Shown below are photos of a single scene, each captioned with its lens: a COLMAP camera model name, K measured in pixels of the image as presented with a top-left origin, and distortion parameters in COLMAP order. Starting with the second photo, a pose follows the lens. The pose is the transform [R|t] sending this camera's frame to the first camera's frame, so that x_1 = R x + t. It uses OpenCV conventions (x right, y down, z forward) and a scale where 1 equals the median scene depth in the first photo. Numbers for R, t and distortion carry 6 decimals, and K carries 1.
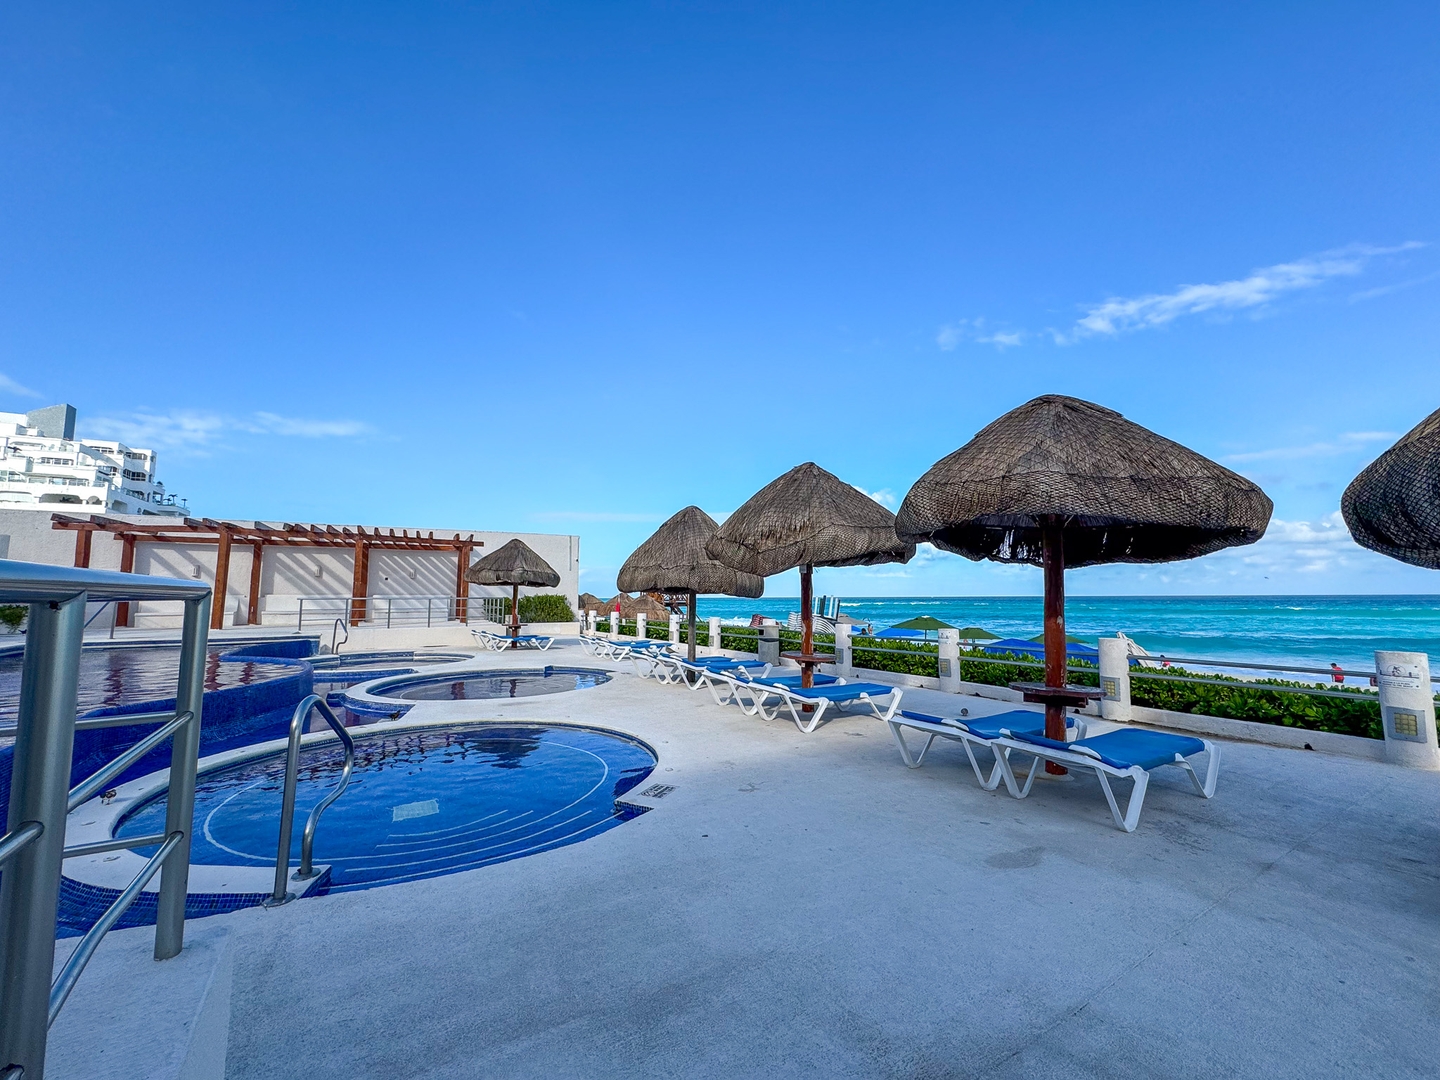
lens RADIAL K [[576.1, 0, 720.0], [0, 576.1, 540.0], [0, 0, 1]] dist [-0.002820, 0.000455]
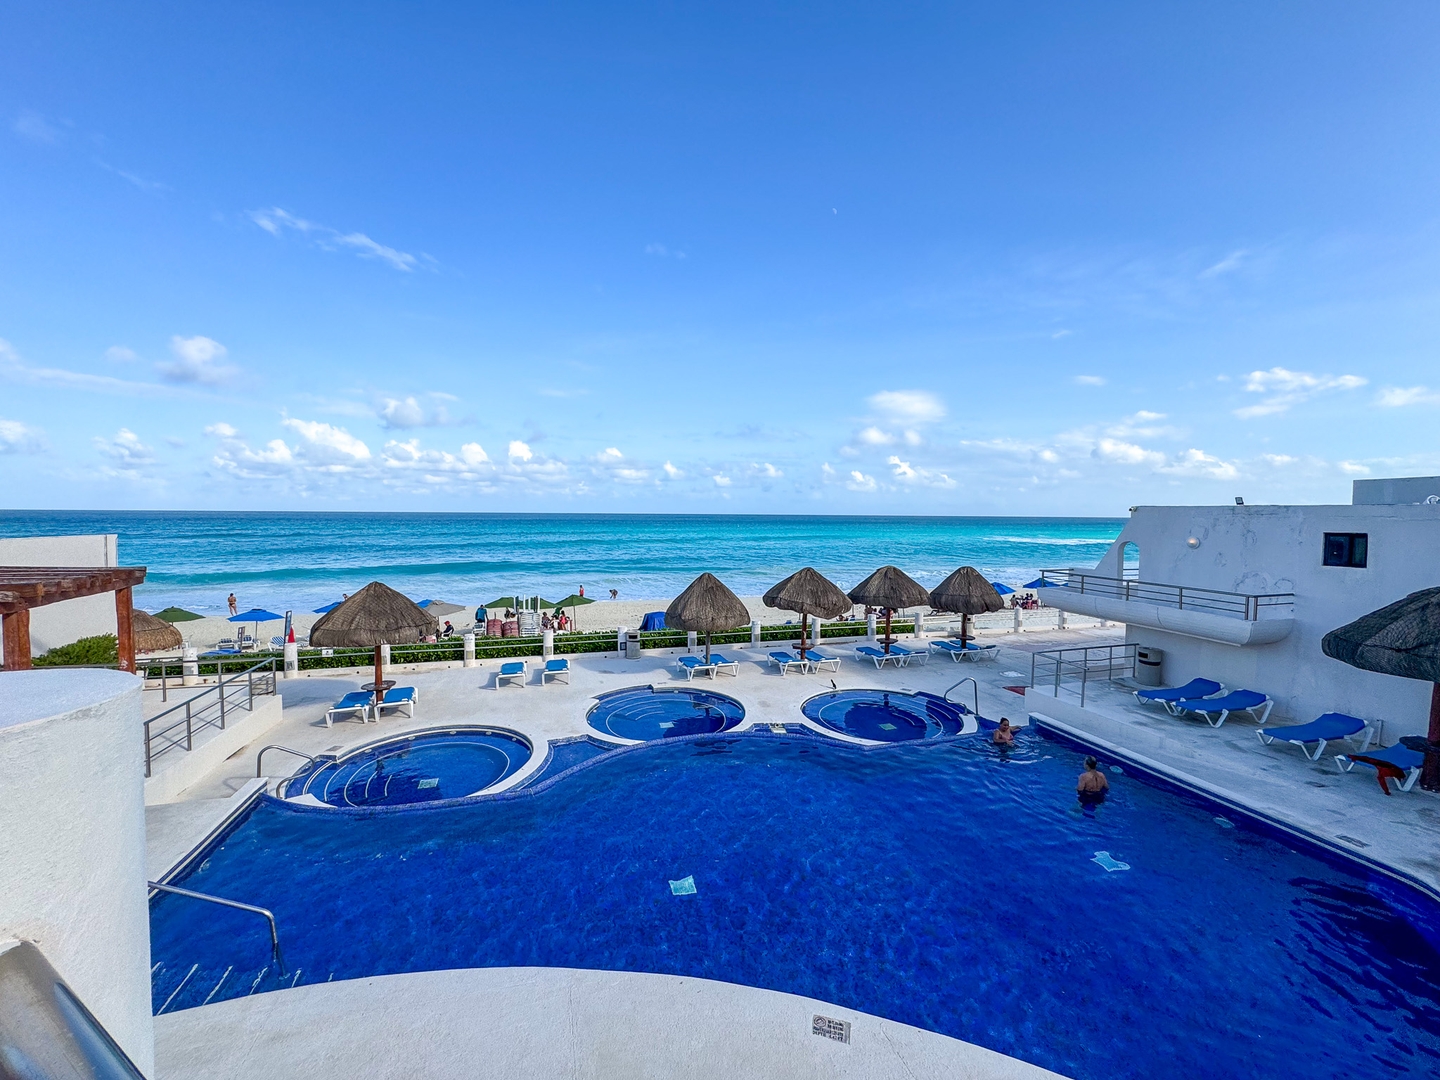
lens RADIAL K [[576.1, 0, 720.0], [0, 576.1, 540.0], [0, 0, 1]] dist [-0.002820, 0.000455]
pose [[0.263943, -0.028955, 0.964104, -1.090163], [-0.106261, 0.992592, 0.058902, -0.168693], [-0.958667, -0.117994, 0.258911, 0.355836]]
